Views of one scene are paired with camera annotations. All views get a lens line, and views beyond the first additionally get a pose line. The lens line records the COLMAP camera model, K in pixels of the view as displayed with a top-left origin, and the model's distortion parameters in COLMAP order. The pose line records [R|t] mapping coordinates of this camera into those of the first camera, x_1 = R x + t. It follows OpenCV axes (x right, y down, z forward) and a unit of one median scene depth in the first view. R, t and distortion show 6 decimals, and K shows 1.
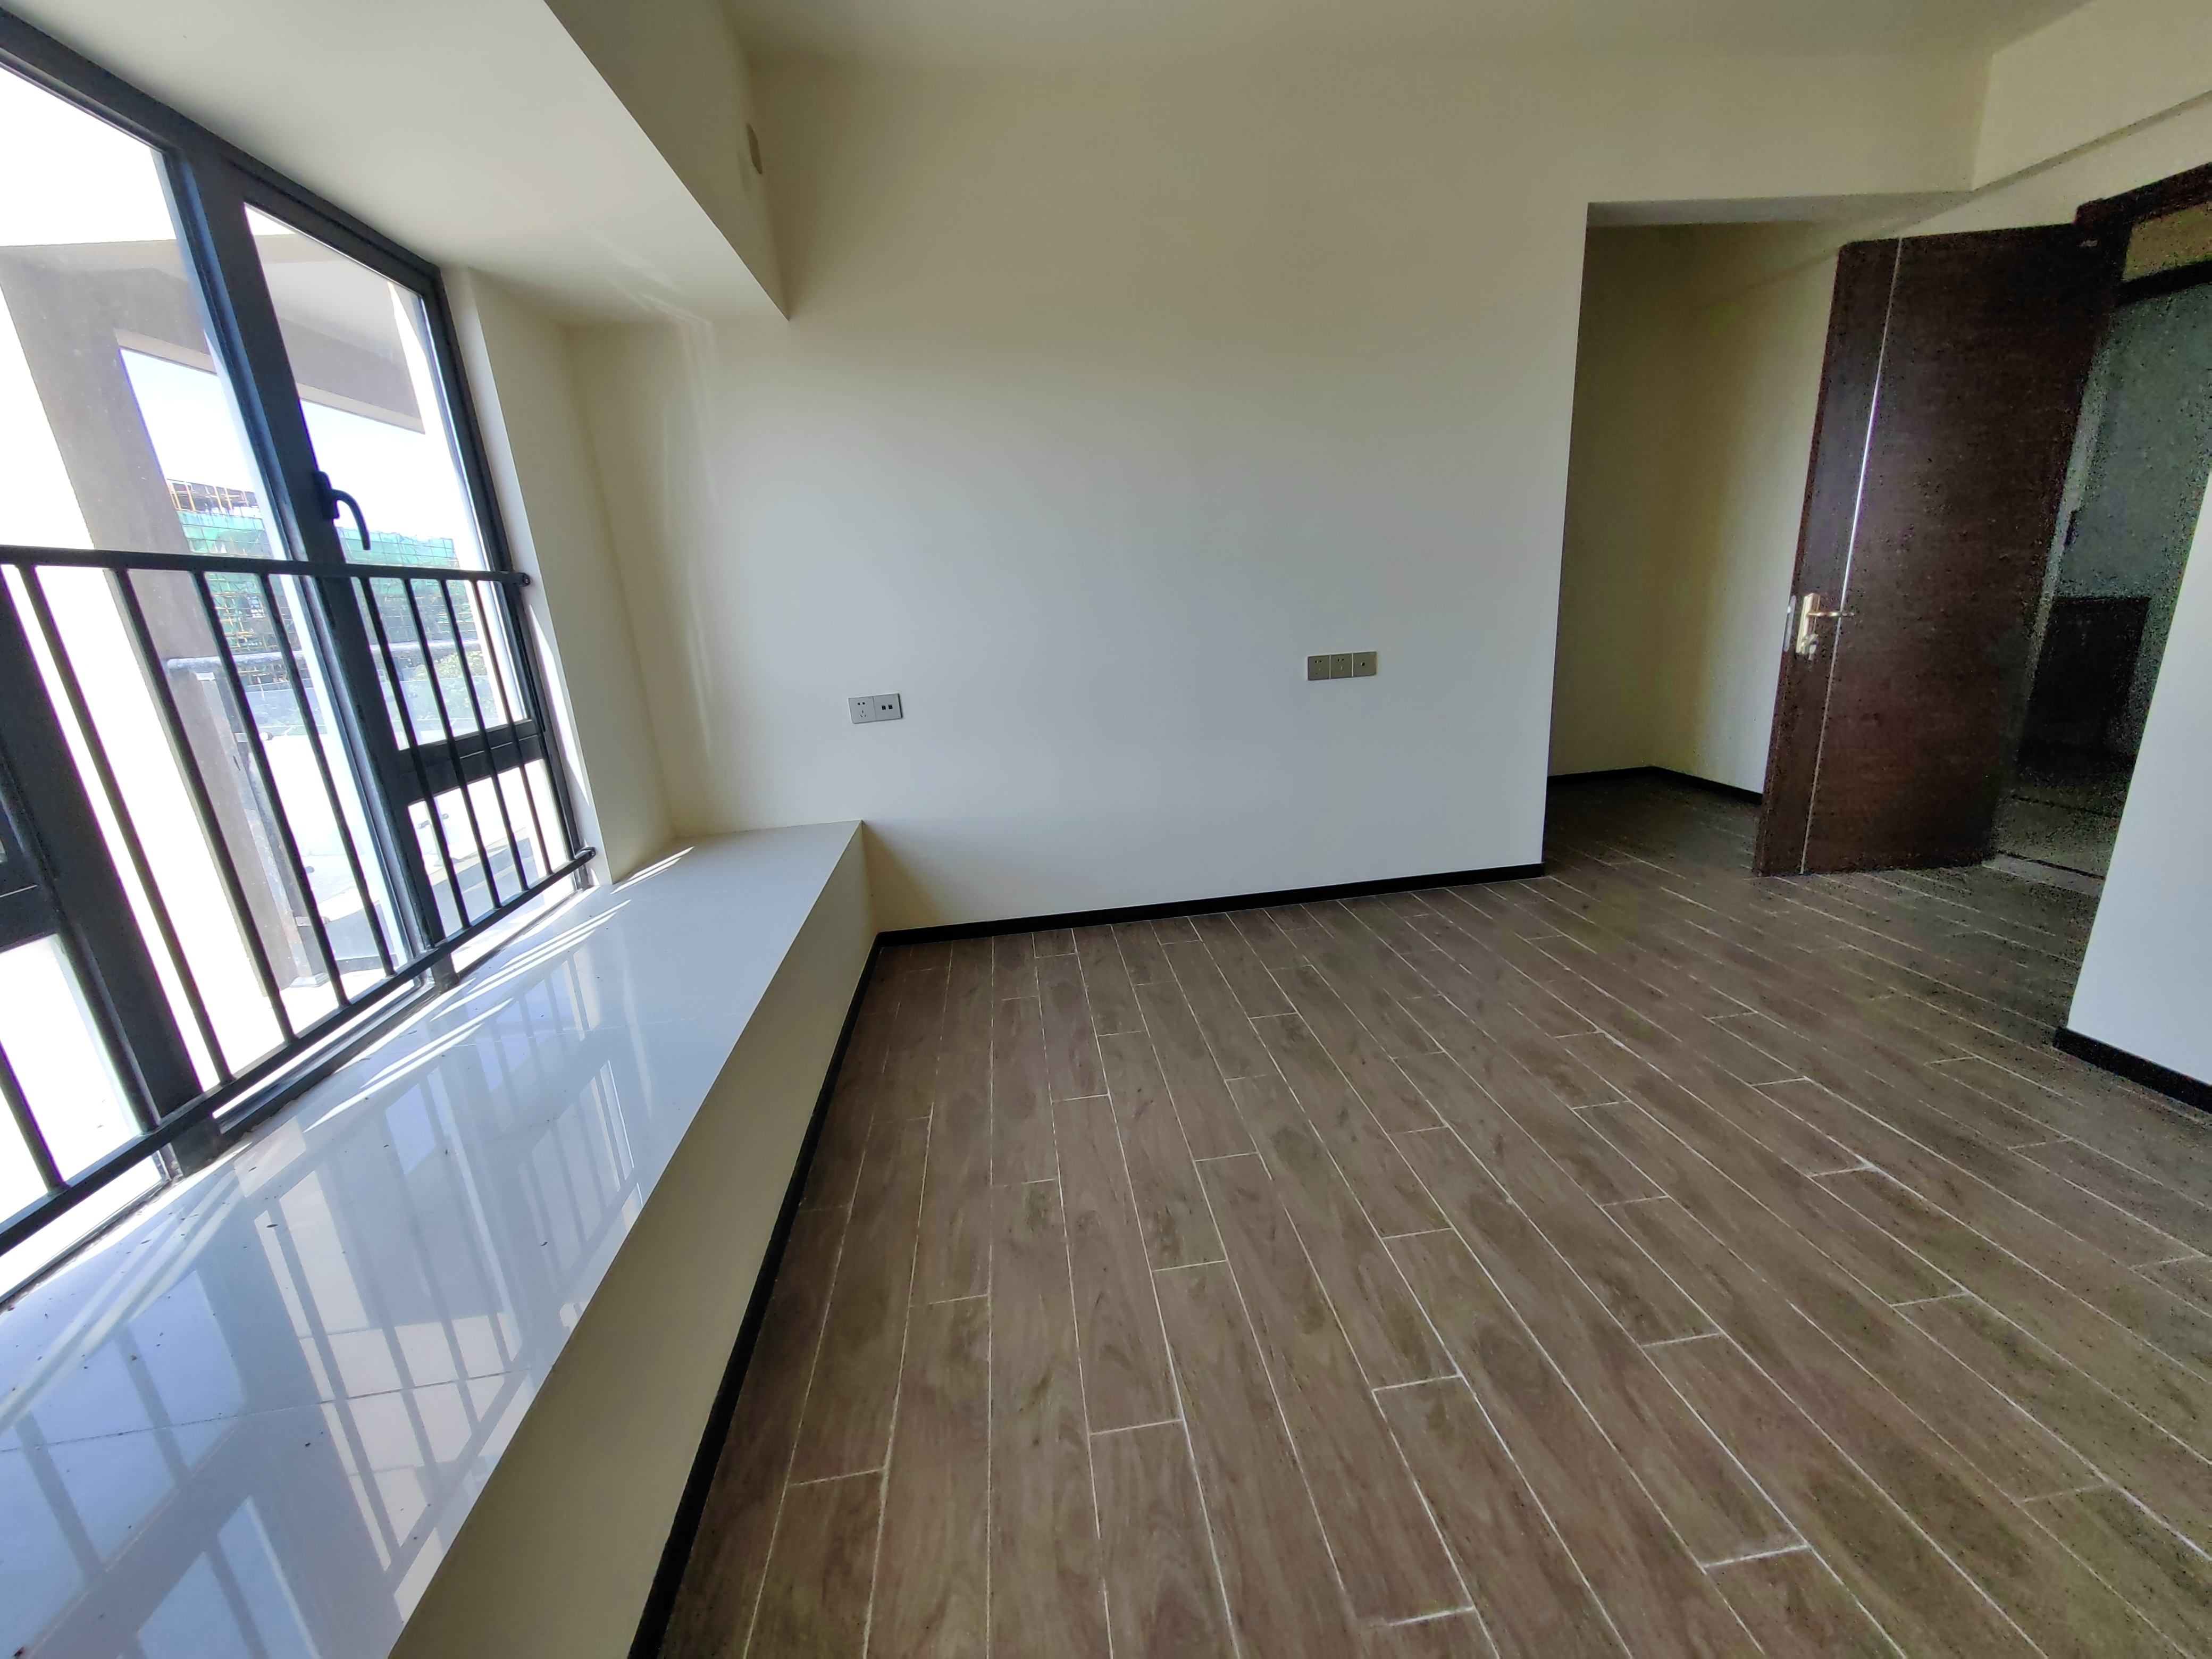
lens RADIAL K [[852.7, 0, 1106.0], [0, 852.7, 829.5], [0, 0, 1]] dist [0.001219, -0.004498]
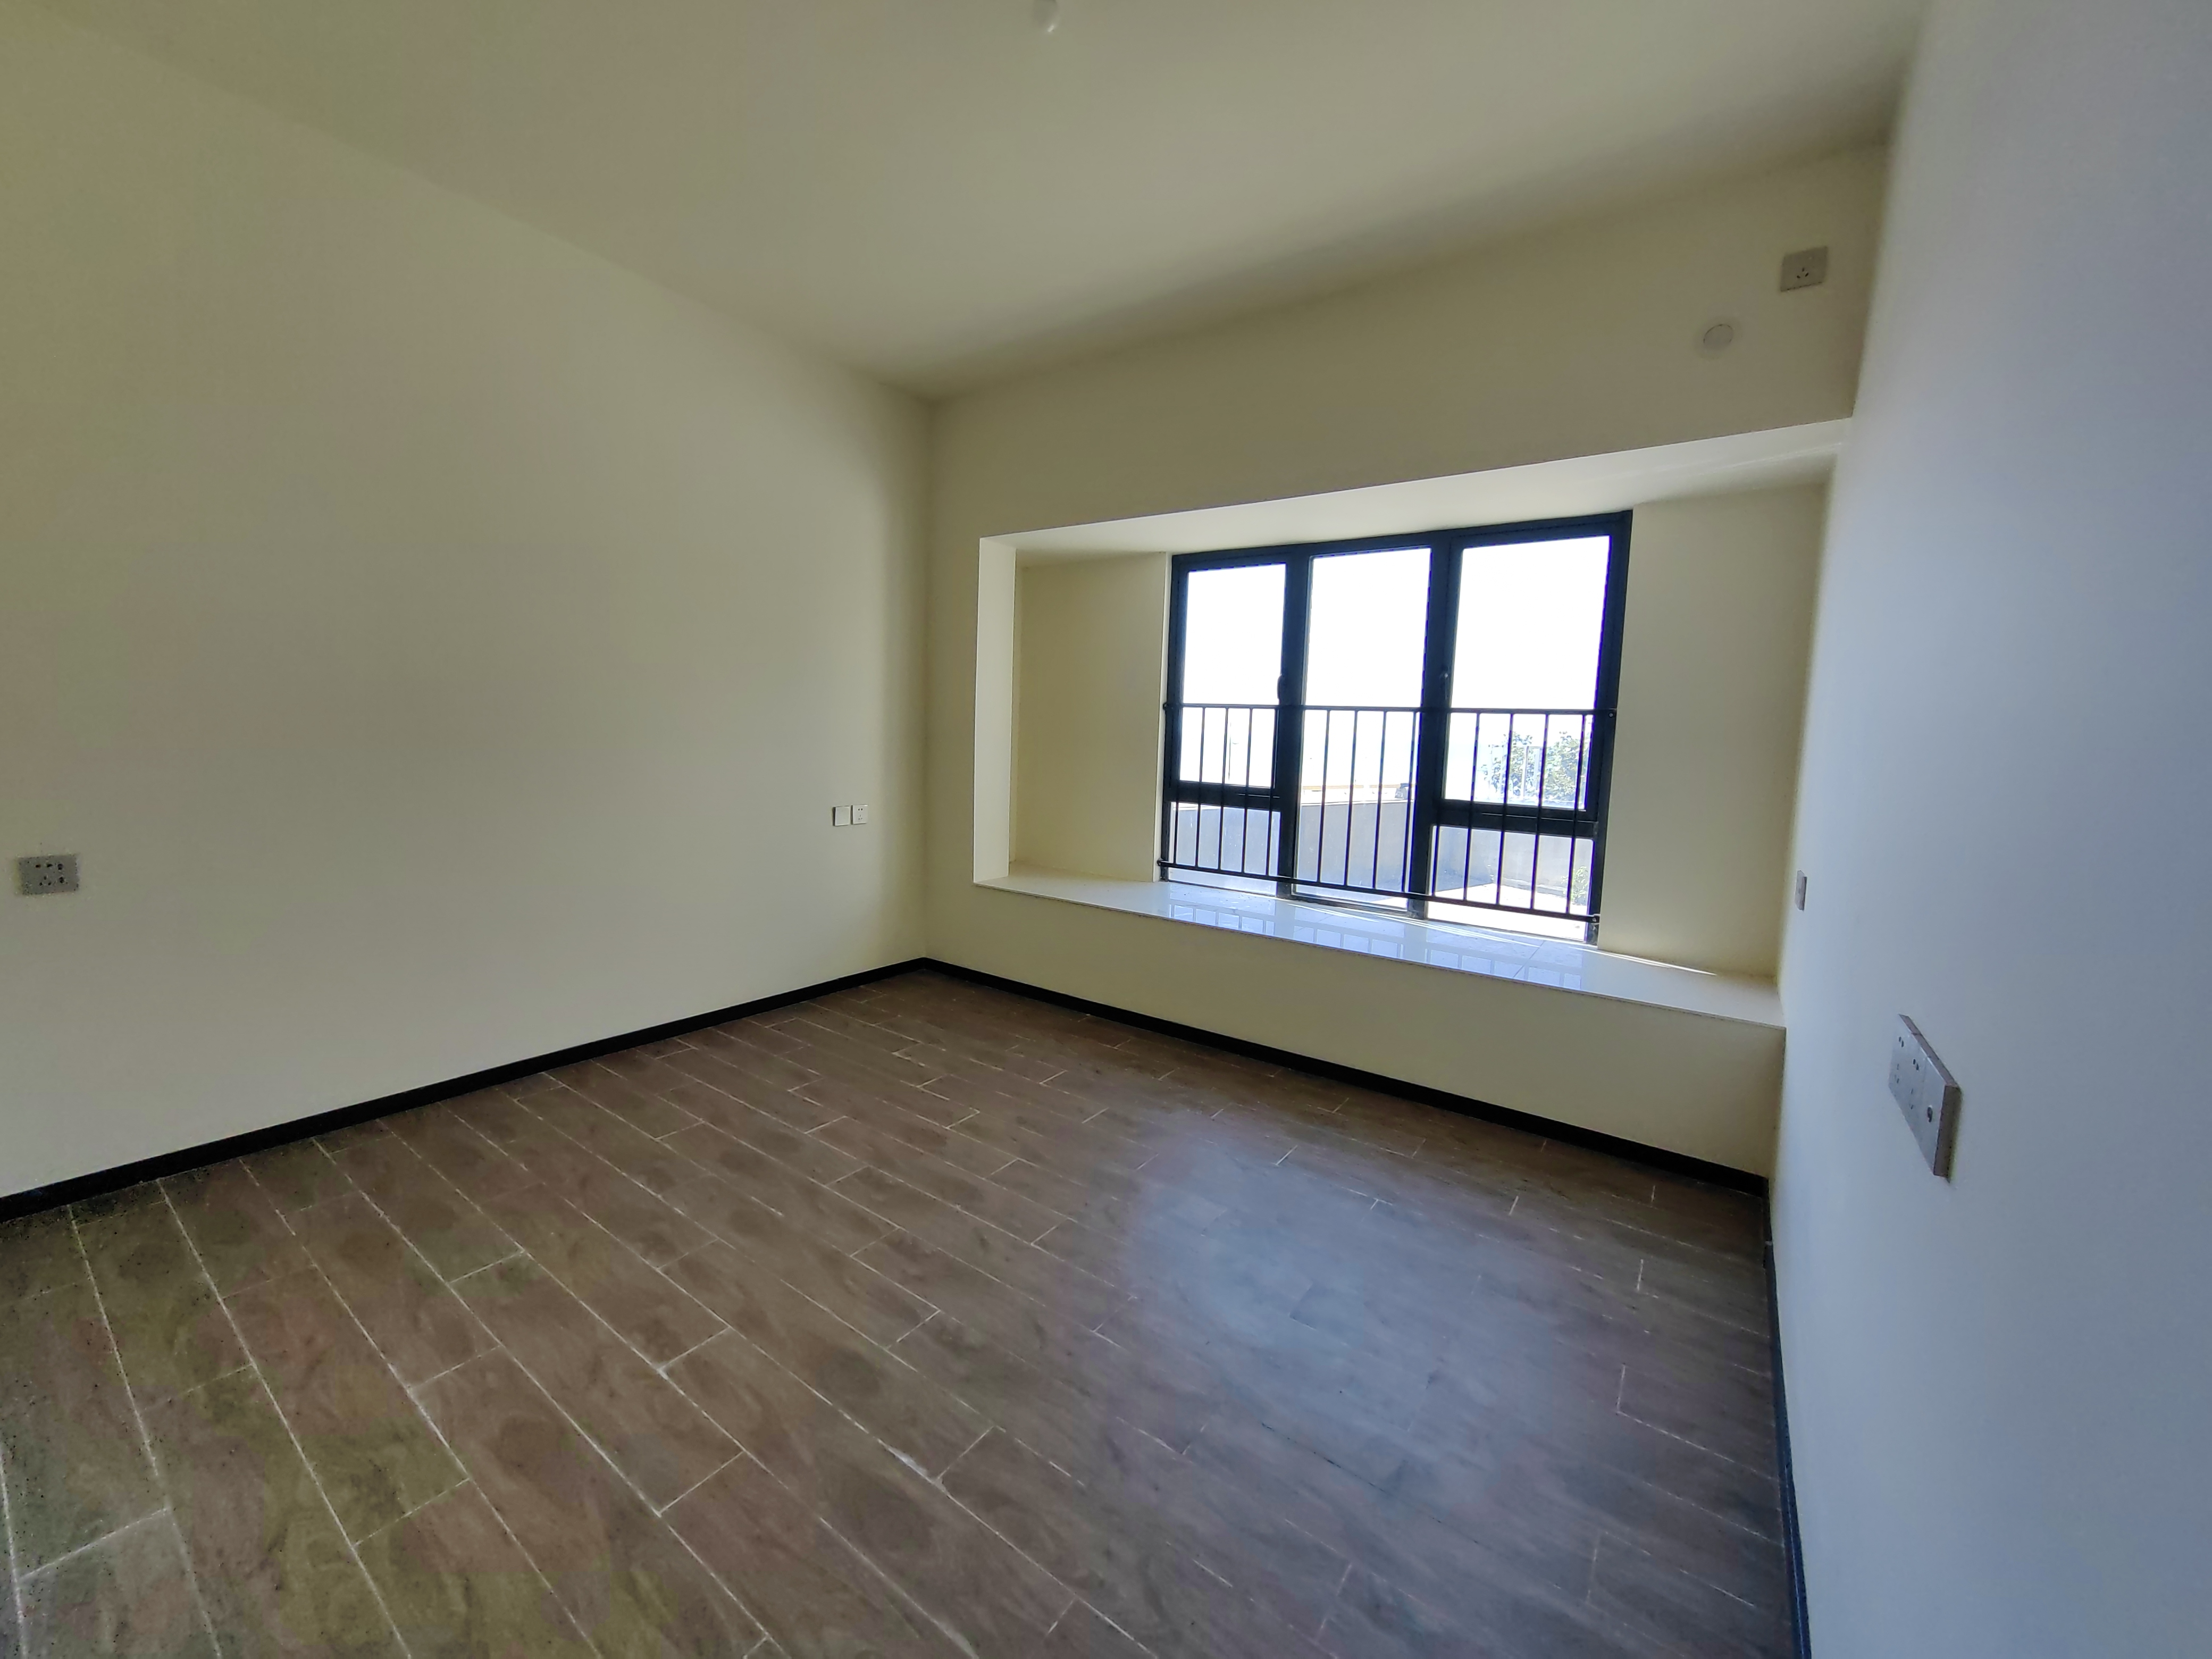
lens RADIAL K [[852.7, 0, 1106.0], [0, 852.7, 829.5], [0, 0, 1]] dist [0.001219, -0.004498]
pose [[-0.678753, 0.140139, -0.720872, 1.199155], [-0.176384, 0.921778, 0.345274, -0.603613], [0.712870, 0.361505, -0.600941, 1.762383]]
